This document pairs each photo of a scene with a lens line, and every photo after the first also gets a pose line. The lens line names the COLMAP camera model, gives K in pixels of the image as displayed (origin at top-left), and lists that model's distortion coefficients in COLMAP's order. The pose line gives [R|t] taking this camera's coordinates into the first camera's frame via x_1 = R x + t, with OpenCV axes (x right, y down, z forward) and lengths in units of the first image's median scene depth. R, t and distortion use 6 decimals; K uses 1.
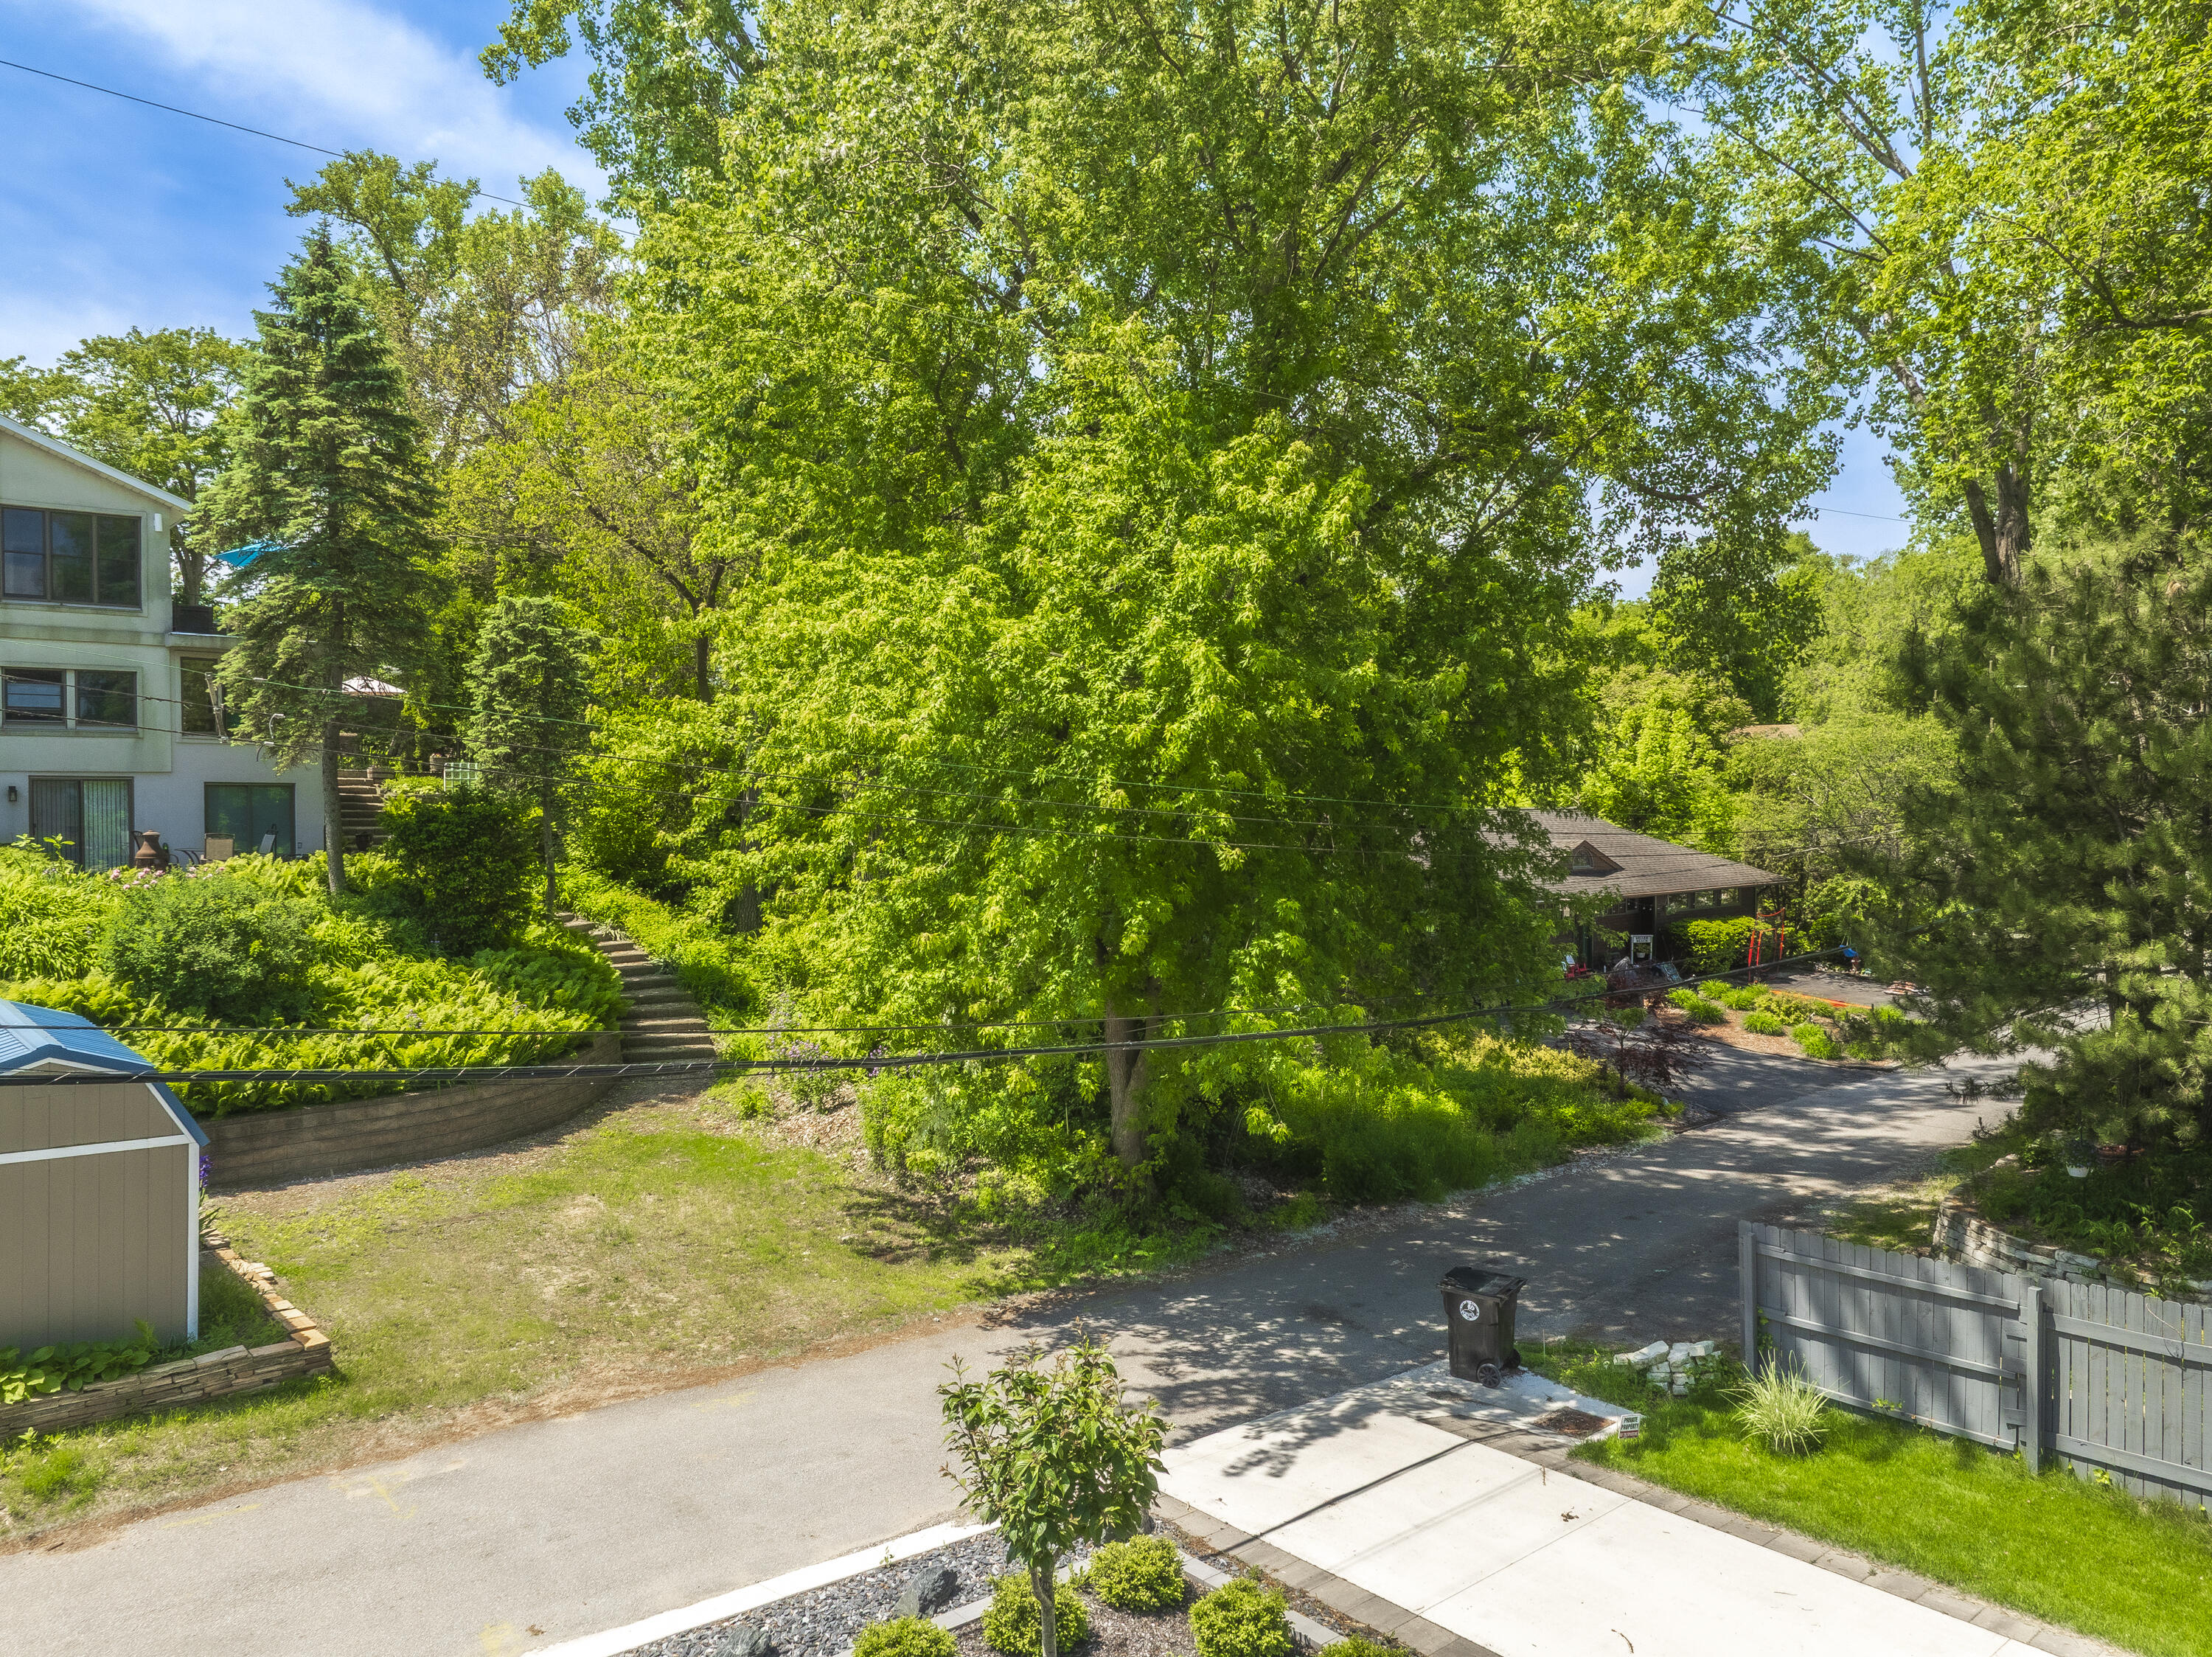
lens RADIAL K [[1554.2, 0, 1115.8], [0, 1554.2, 847.0], [0, 0, 1]] dist [-0.038167, 0.025580]
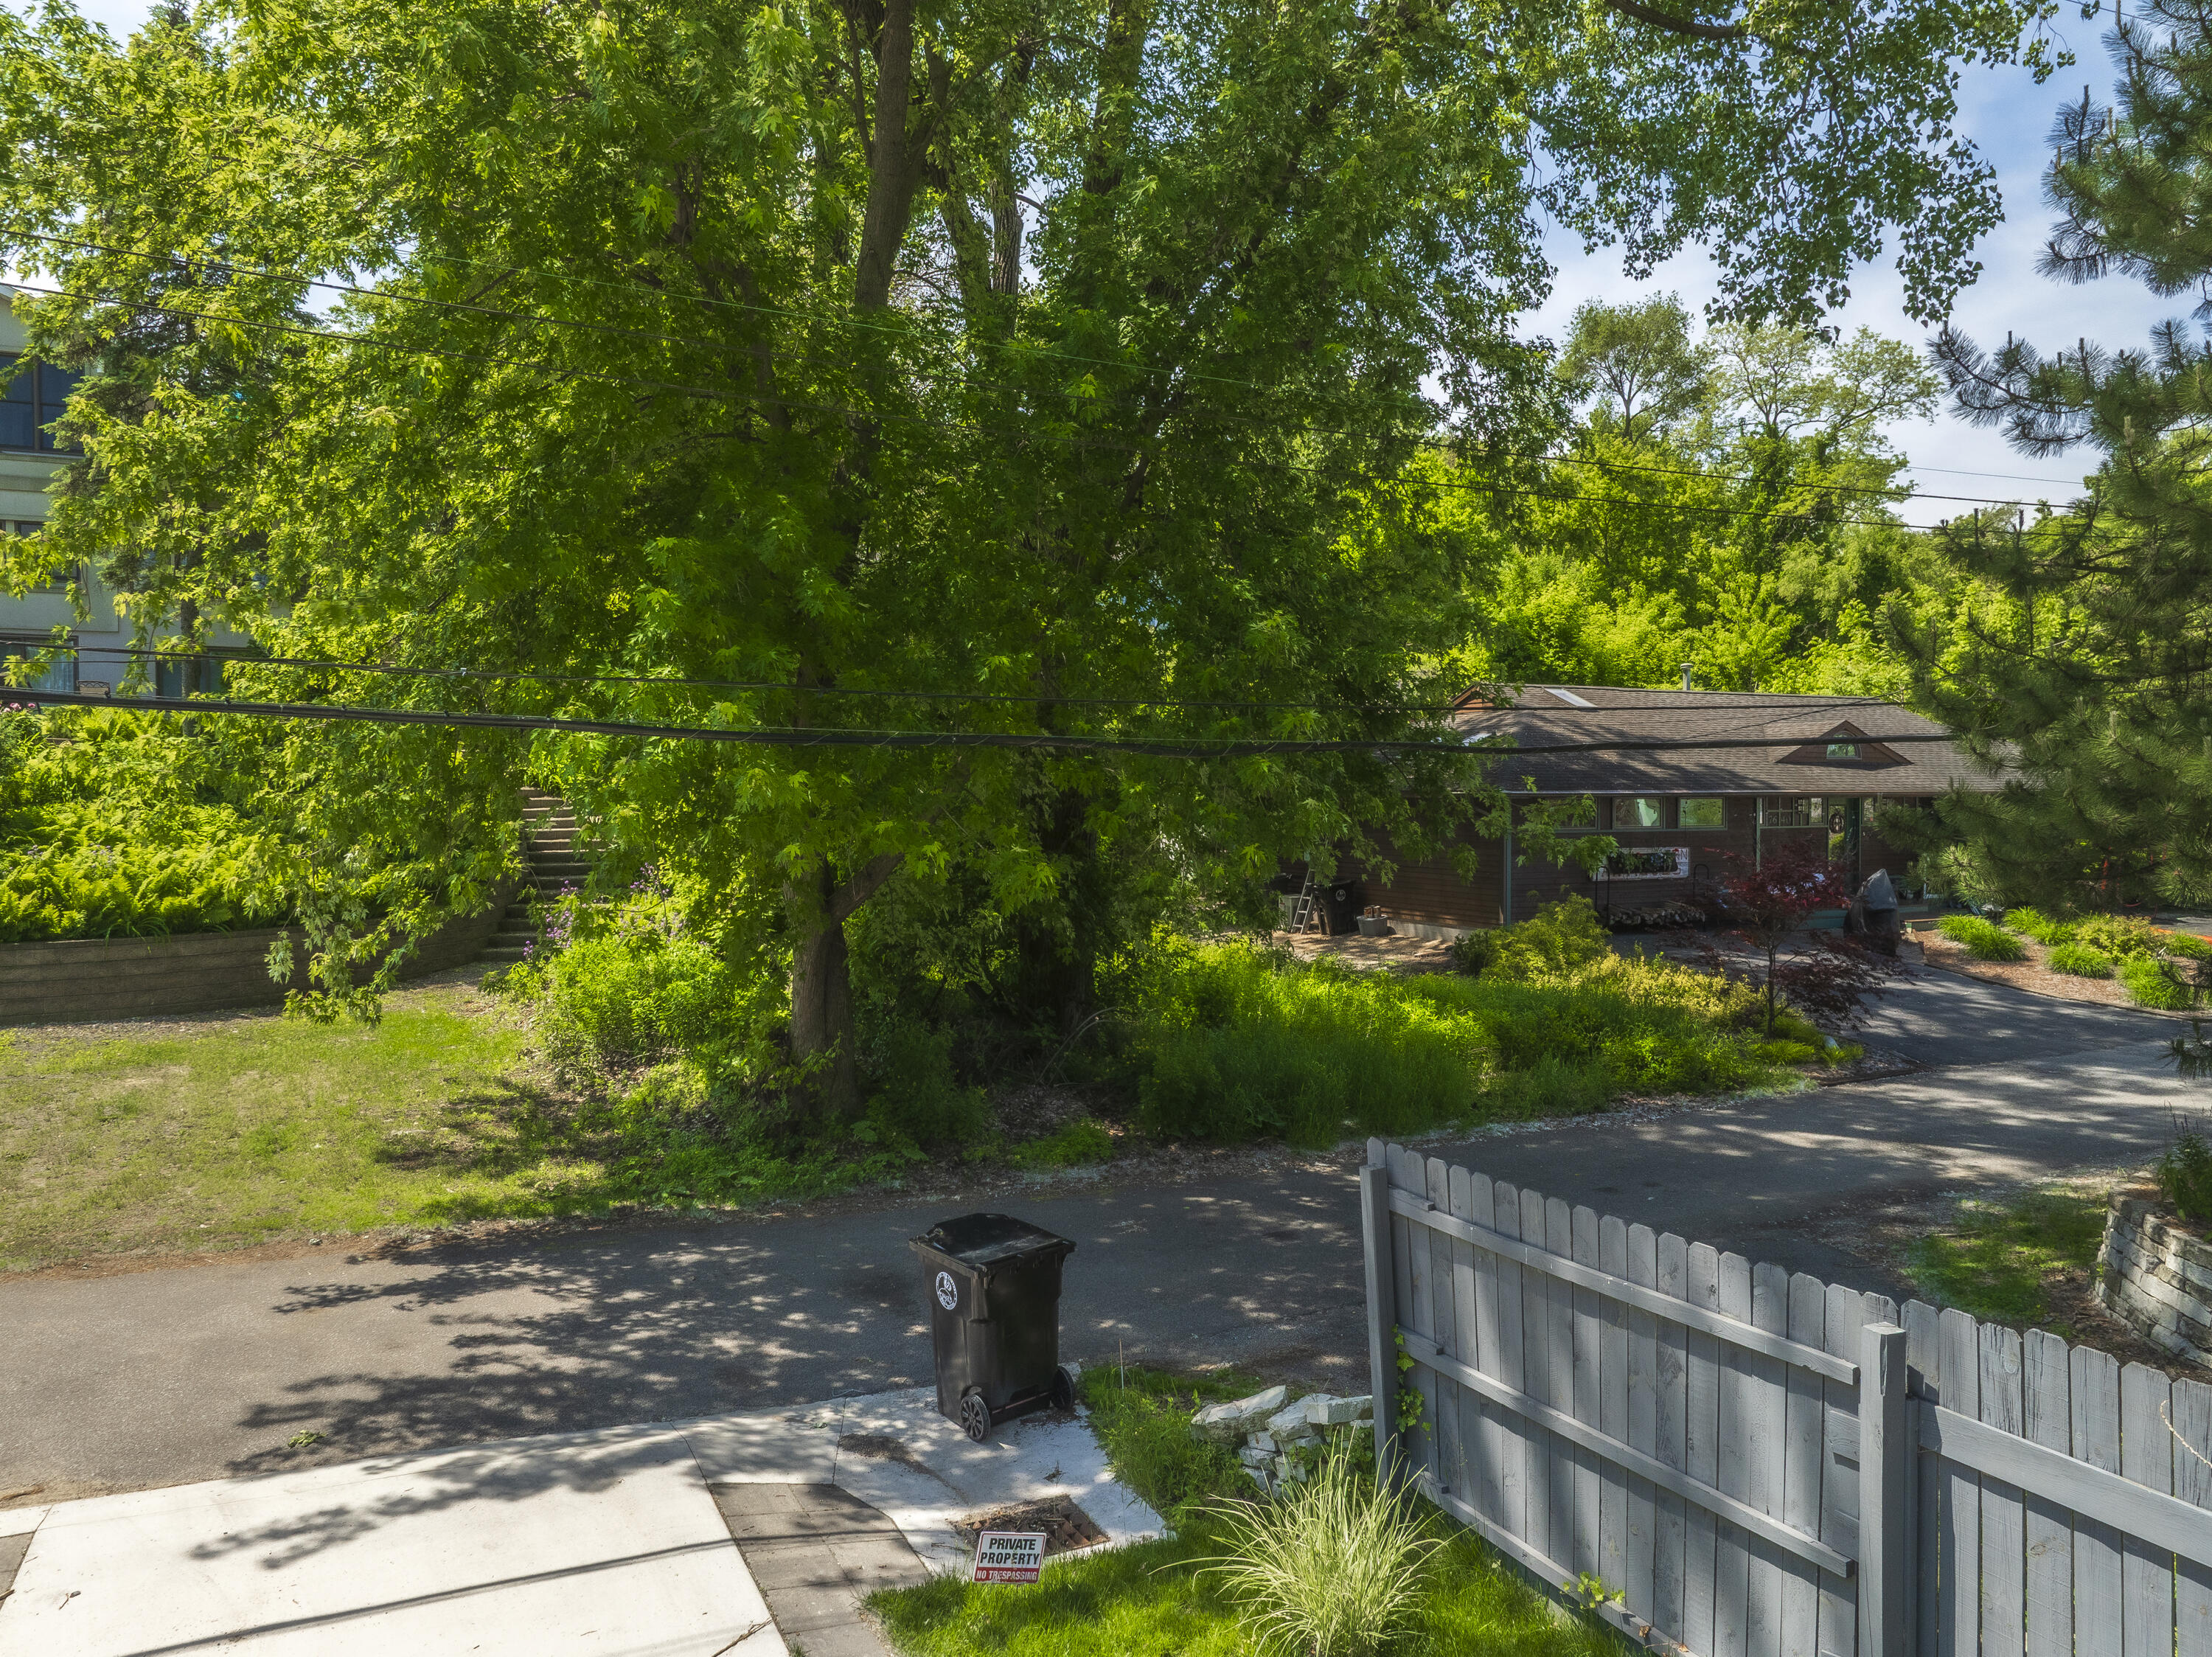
lens RADIAL K [[1554.2, 0, 1117.7], [0, 1554.2, 812.3], [0, 0, 1]] dist [-0.038167, 0.025580]
pose [[0.962930, -0.000008, -0.269753, 0.378515], [-0.005605, 0.999784, -0.020035, 0.127356], [0.269695, 0.020805, 0.962721, 0.439525]]
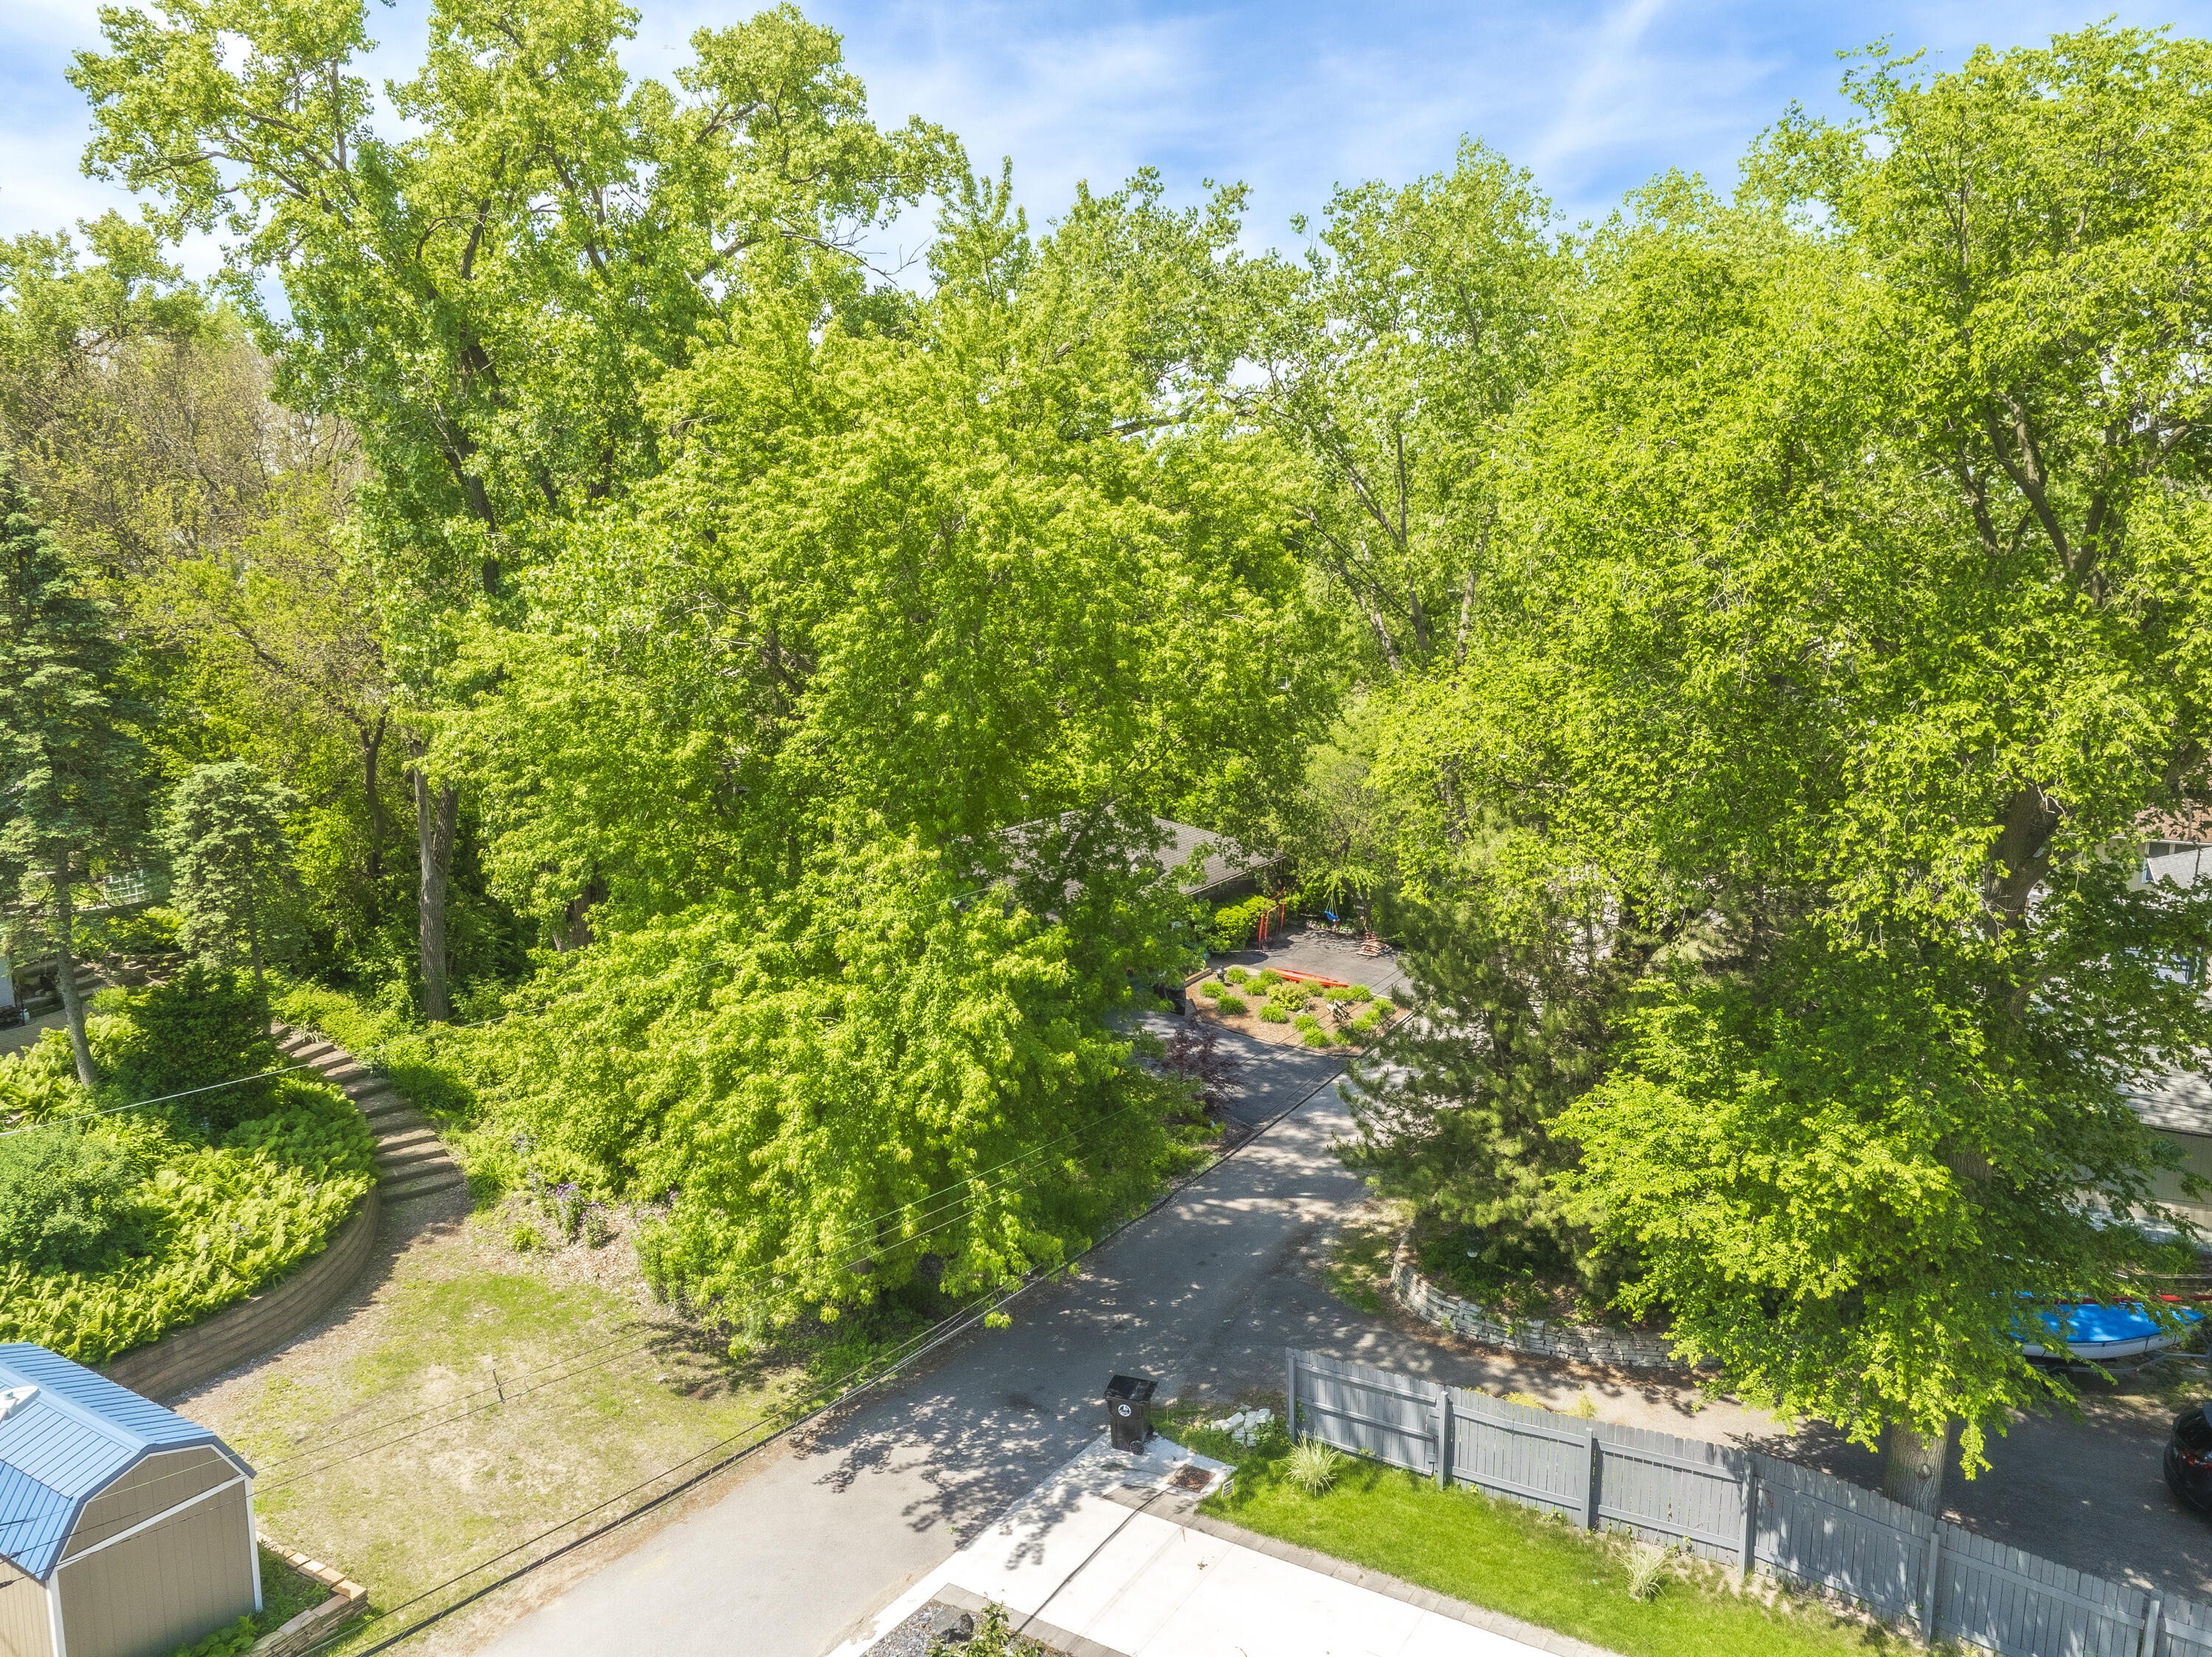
lens RADIAL K [[1554.2, 0, 1127.4], [0, 1554.2, 831.4], [0, 0, 1]] dist [-0.038167, 0.025580]
pose [[0.948556, -0.049949, 0.312646, -0.204983], [0.005831, 0.990066, 0.140484, -0.446213], [-0.316557, -0.131434, 0.939424, -0.356099]]
